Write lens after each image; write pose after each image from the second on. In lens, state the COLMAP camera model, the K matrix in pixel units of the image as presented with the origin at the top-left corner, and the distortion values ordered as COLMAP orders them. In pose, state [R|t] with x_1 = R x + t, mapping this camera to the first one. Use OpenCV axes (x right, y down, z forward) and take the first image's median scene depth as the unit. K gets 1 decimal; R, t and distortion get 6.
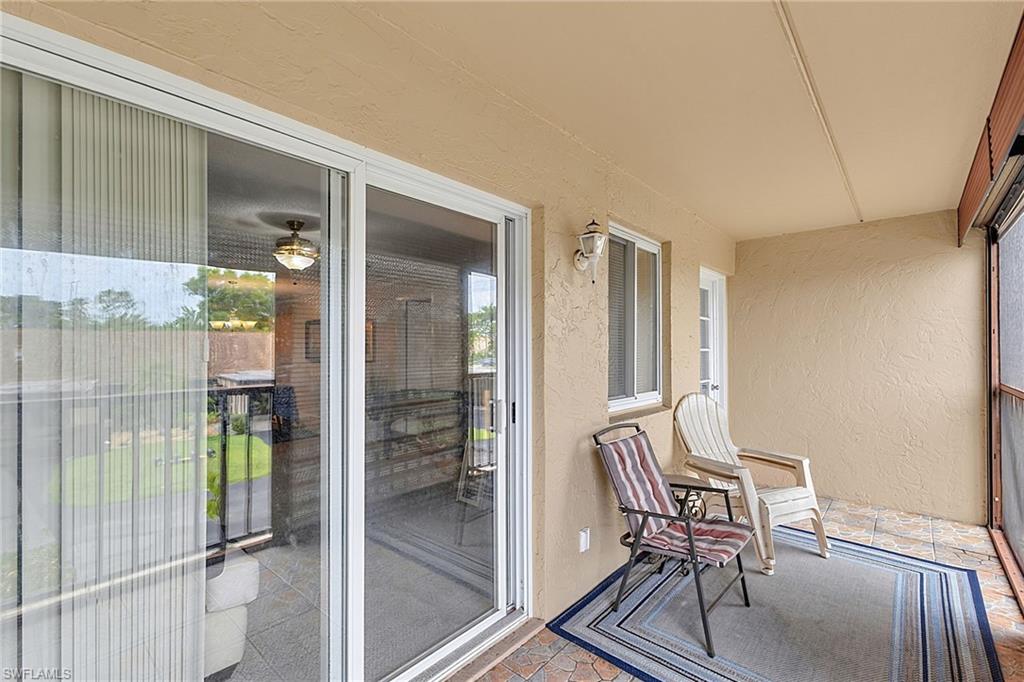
lens RADIAL K [[446.2, 0, 508.9], [0, 446.2, 341.6], [0, 0, 1]] dist [0.003813, -0.000134]
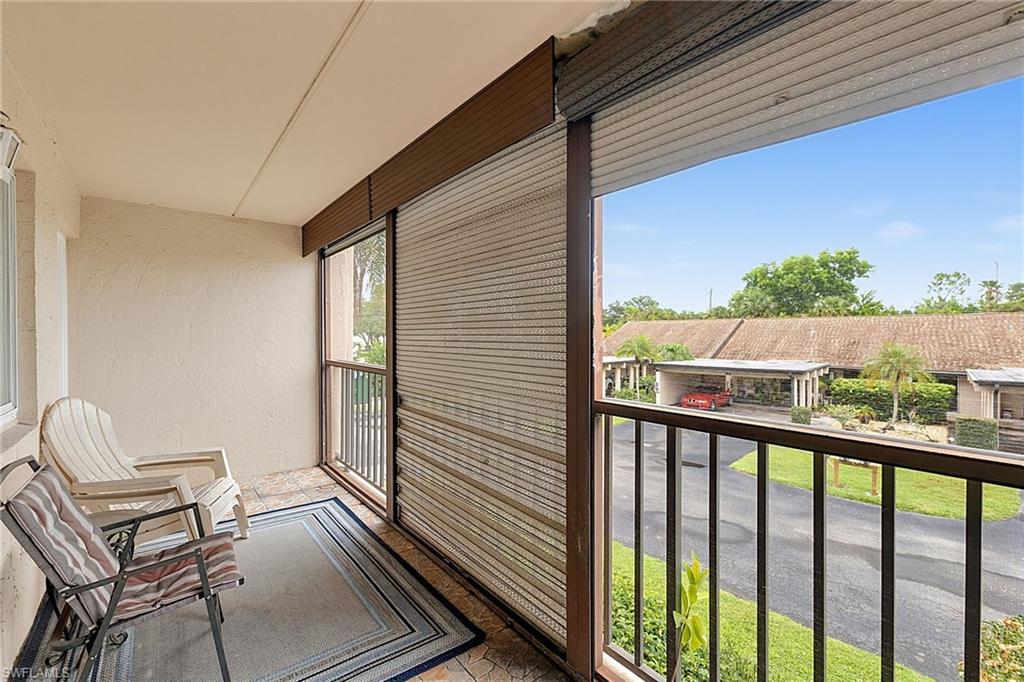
lens RADIAL K [[446.2, 0, 508.9], [0, 446.2, 341.6], [0, 0, 1]] dist [0.003813, -0.000134]
pose [[0.173328, -0.012987, 0.984778, -0.194277], [-0.013832, 0.999782, 0.015620, 0.006414], [-0.984767, -0.016328, 0.173111, 0.230412]]
